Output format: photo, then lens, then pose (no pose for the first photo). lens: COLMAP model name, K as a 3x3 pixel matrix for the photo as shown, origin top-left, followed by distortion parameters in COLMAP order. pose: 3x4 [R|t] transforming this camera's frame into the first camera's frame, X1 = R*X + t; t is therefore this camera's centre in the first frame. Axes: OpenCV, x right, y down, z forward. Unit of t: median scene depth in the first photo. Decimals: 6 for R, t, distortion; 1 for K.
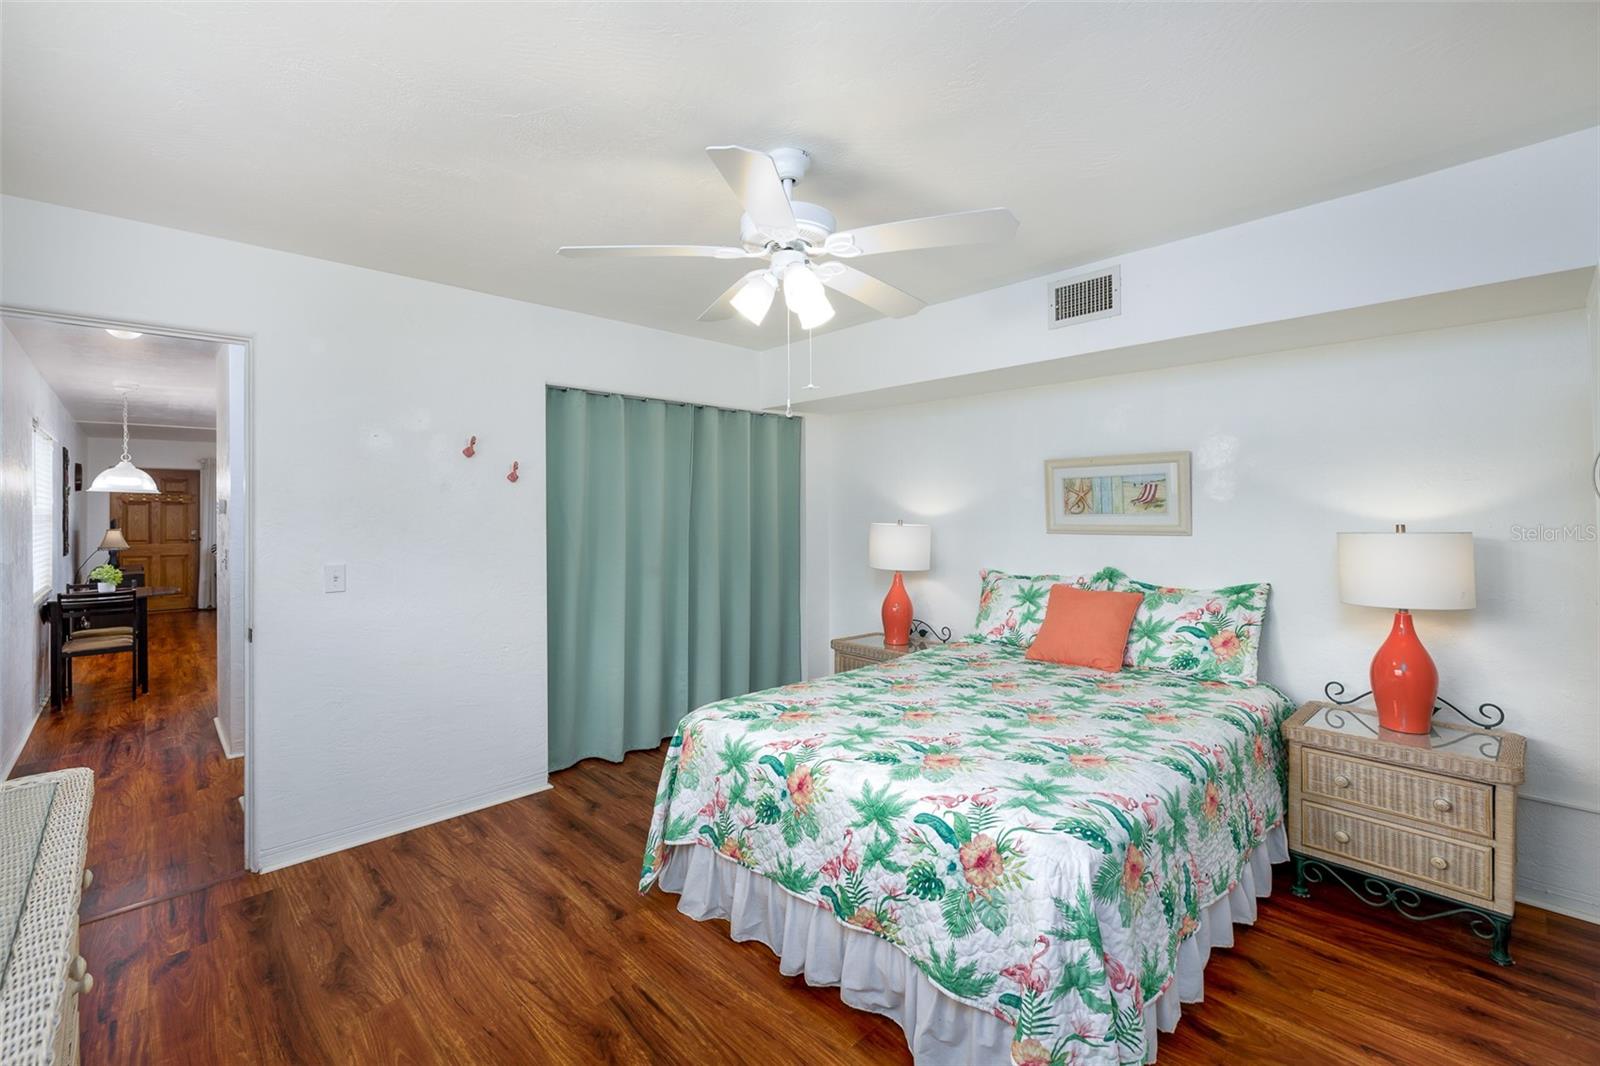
lens RADIAL K [[679.3, 0, 798.4], [0, 679.3, 523.7], [0, 0, 1]] dist [-0.000238, 0.000249]
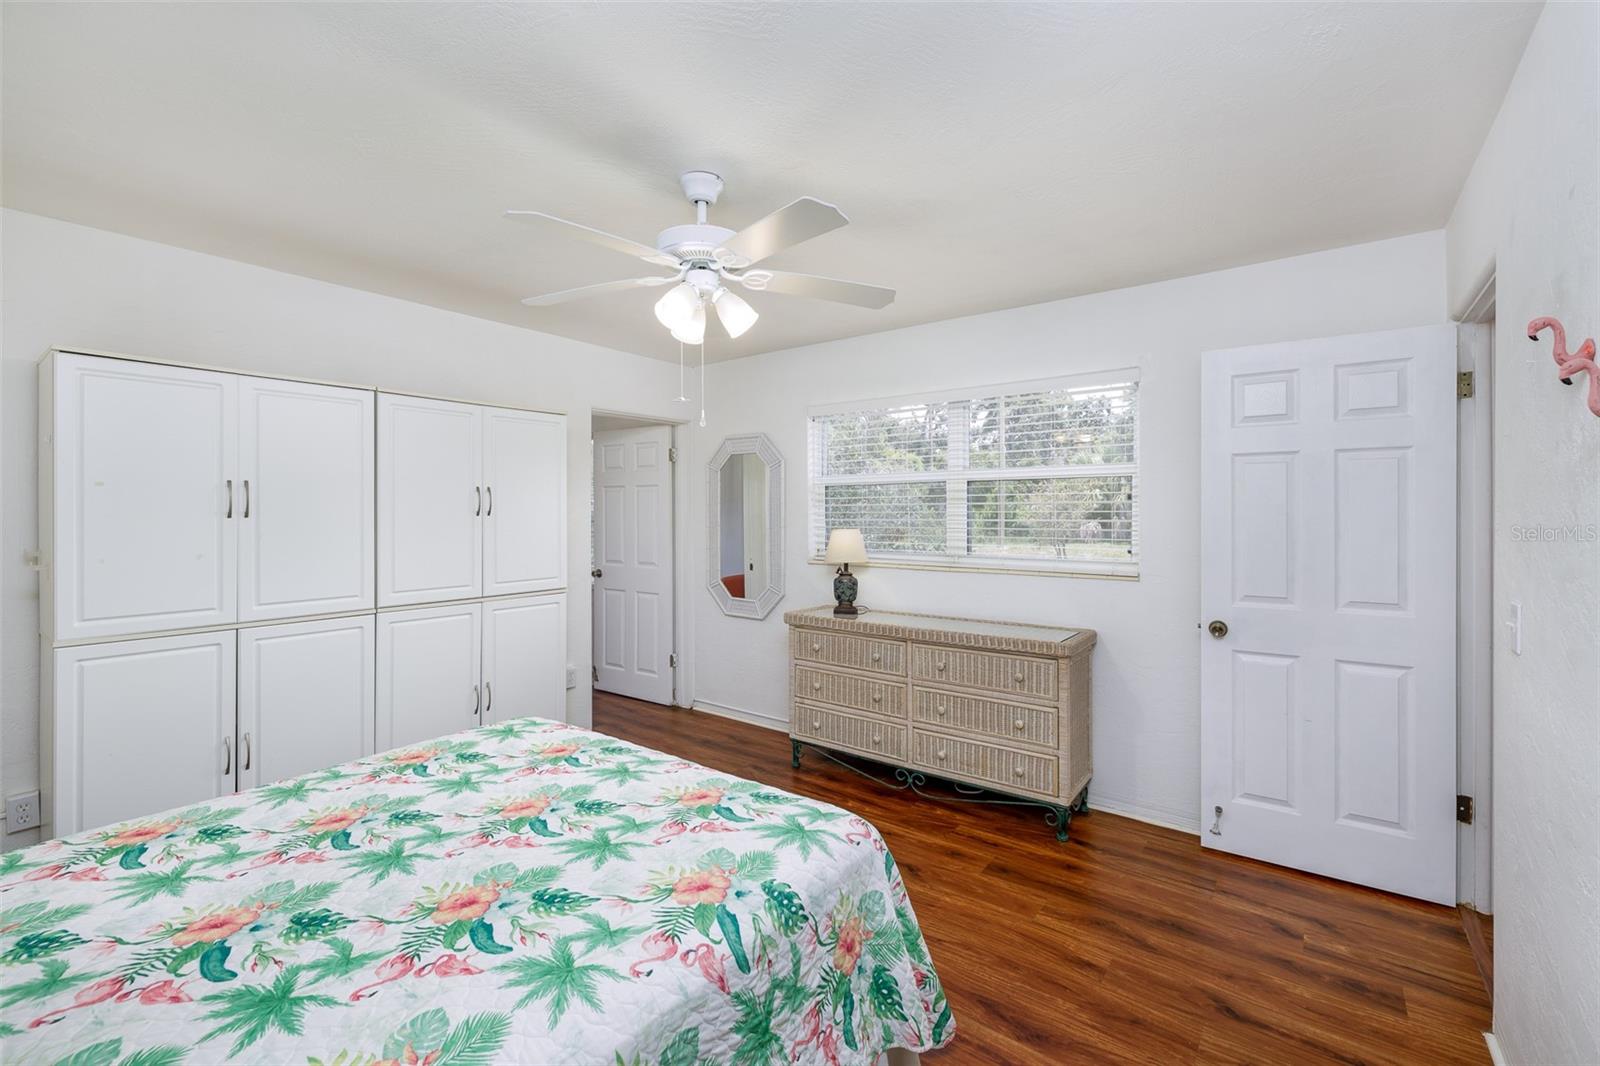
lens RADIAL K [[682.7, 0, 801.2], [0, 682.7, 509.0], [0, 0, 1]] dist [0.029983, 0.000058]
pose [[-0.987961, 0.007740, -0.154506, 0.000943], [0.005712, 0.999892, 0.013563, -0.034687], [0.154595, 0.012517, -0.987899, 1.722886]]
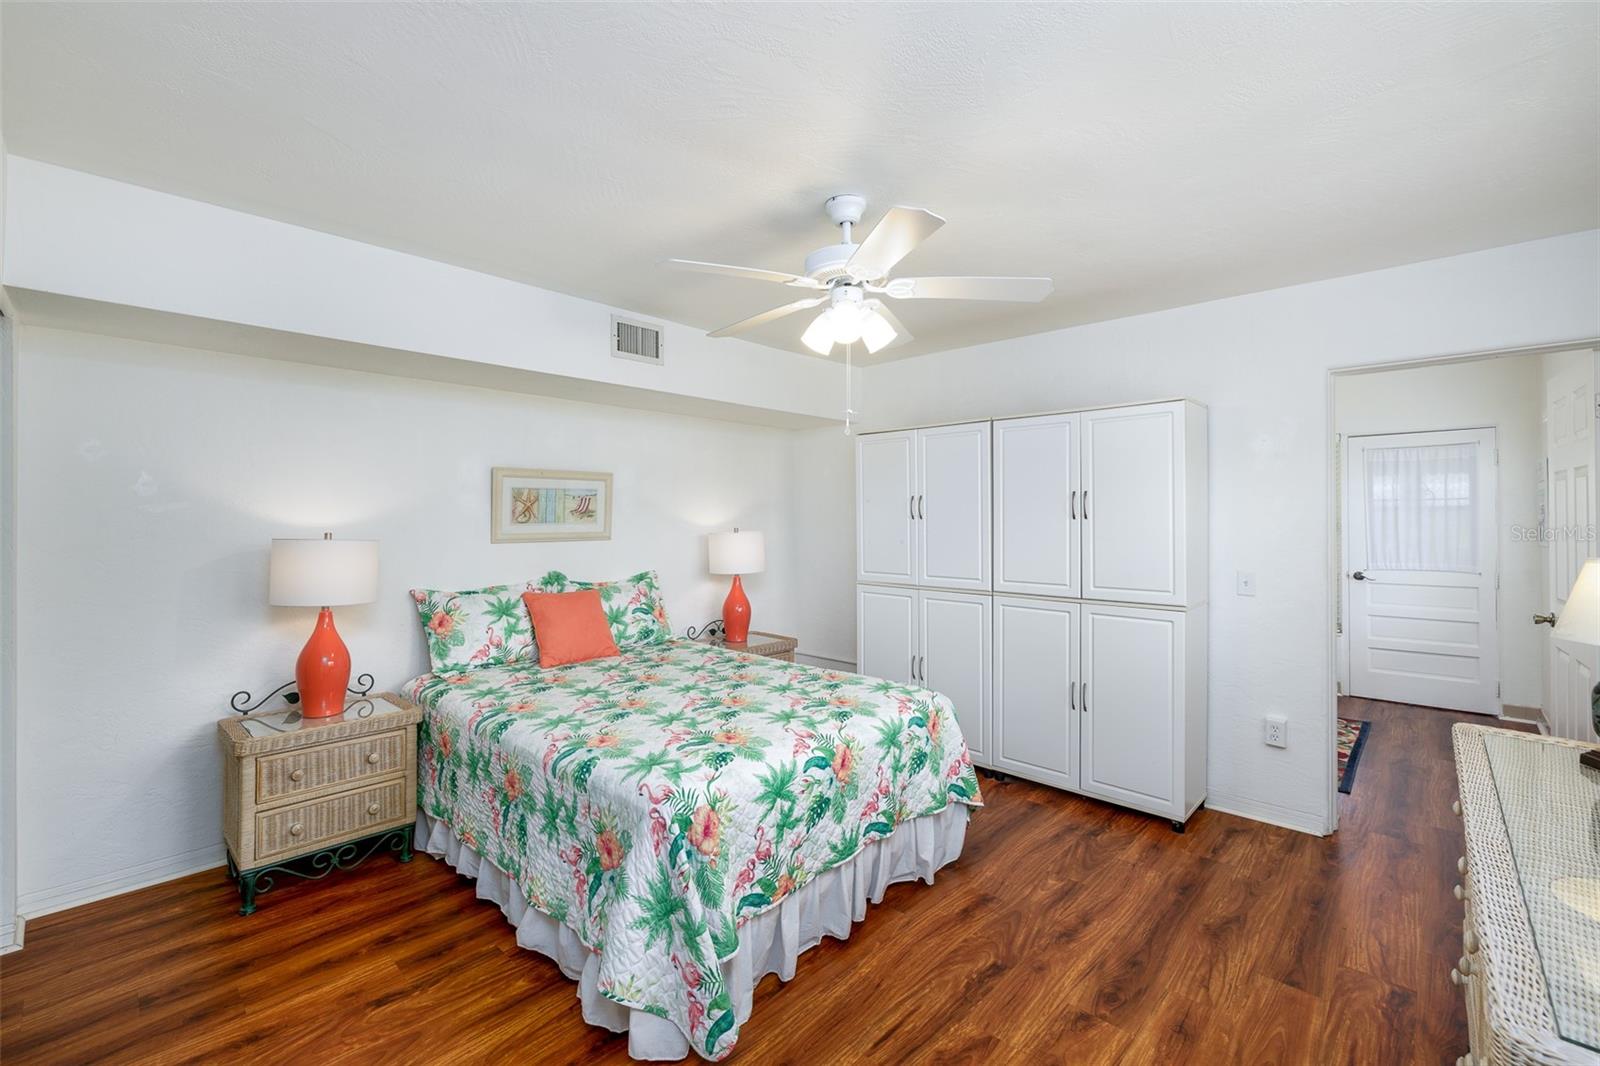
lens RADIAL K [[675.4, 0, 791.6], [0, 675.4, 530.3], [0, 0, 1]] dist [0.001006, -0.000040]
pose [[-0.042252, -0.012788, 0.999025, -0.927258], [0.018221, 0.999742, 0.013568, -0.014537], [-0.998941, 0.018777, -0.042008, 0.938740]]
